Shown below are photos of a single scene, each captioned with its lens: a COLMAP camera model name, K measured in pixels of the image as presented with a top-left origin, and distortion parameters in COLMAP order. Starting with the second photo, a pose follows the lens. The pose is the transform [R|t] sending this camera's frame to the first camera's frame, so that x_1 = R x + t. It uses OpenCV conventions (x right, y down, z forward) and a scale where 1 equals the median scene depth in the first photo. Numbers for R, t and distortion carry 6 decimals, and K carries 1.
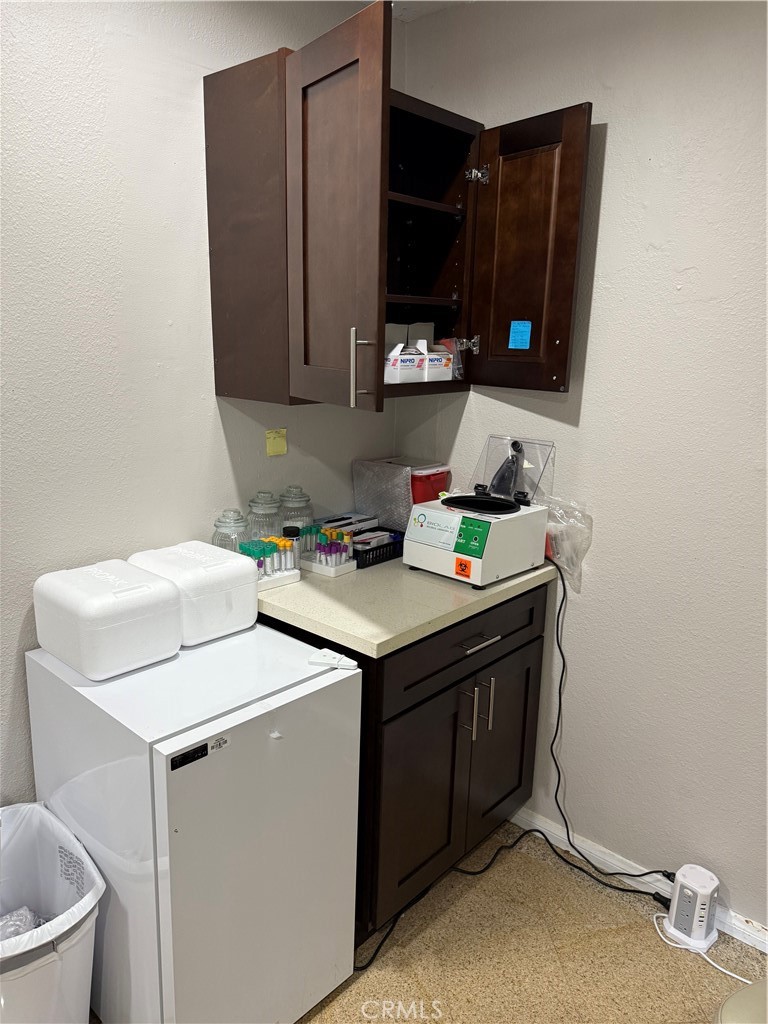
lens RADIAL K [[719.1, 0, 386.1], [0, 719.1, 506.8], [0, 0, 1]] dist [0.088585, -0.125368]
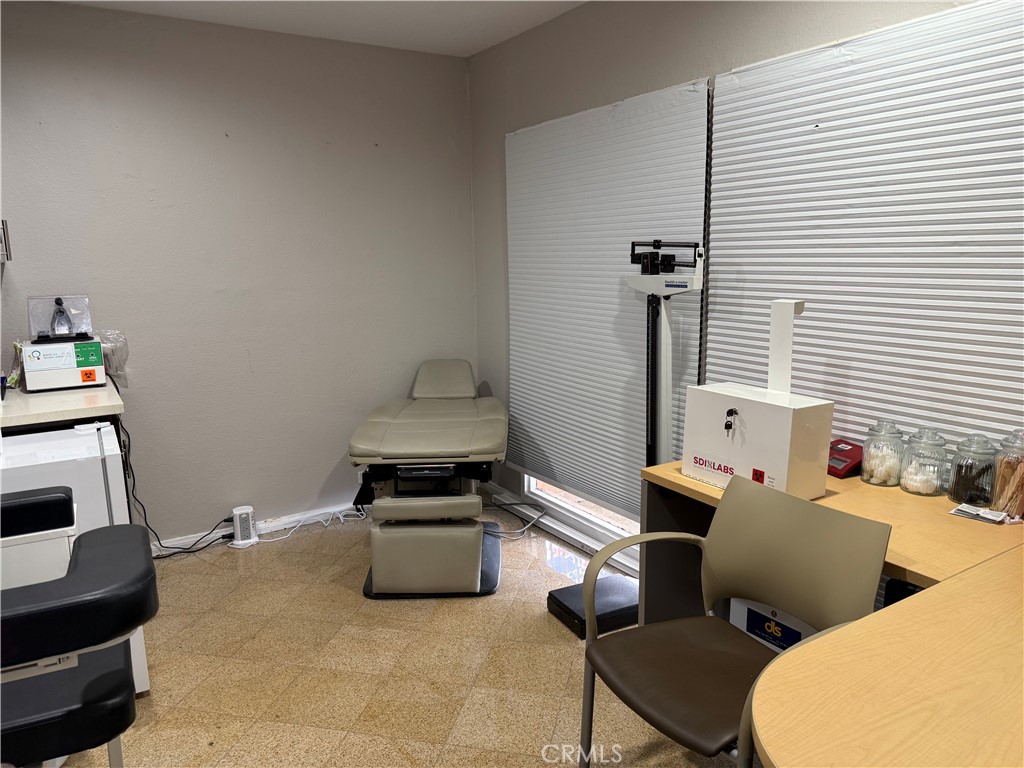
lens RADIAL K [[719.1, 0, 512.0], [0, 719.1, 384.0], [0, 0, 1]] dist [0.088585, -0.125368]
pose [[0.268131, -0.199508, 0.942498, -1.093957], [0.243615, 0.960567, 0.134027, 0.111655], [-0.932072, 0.193670, 0.306160, -0.293613]]
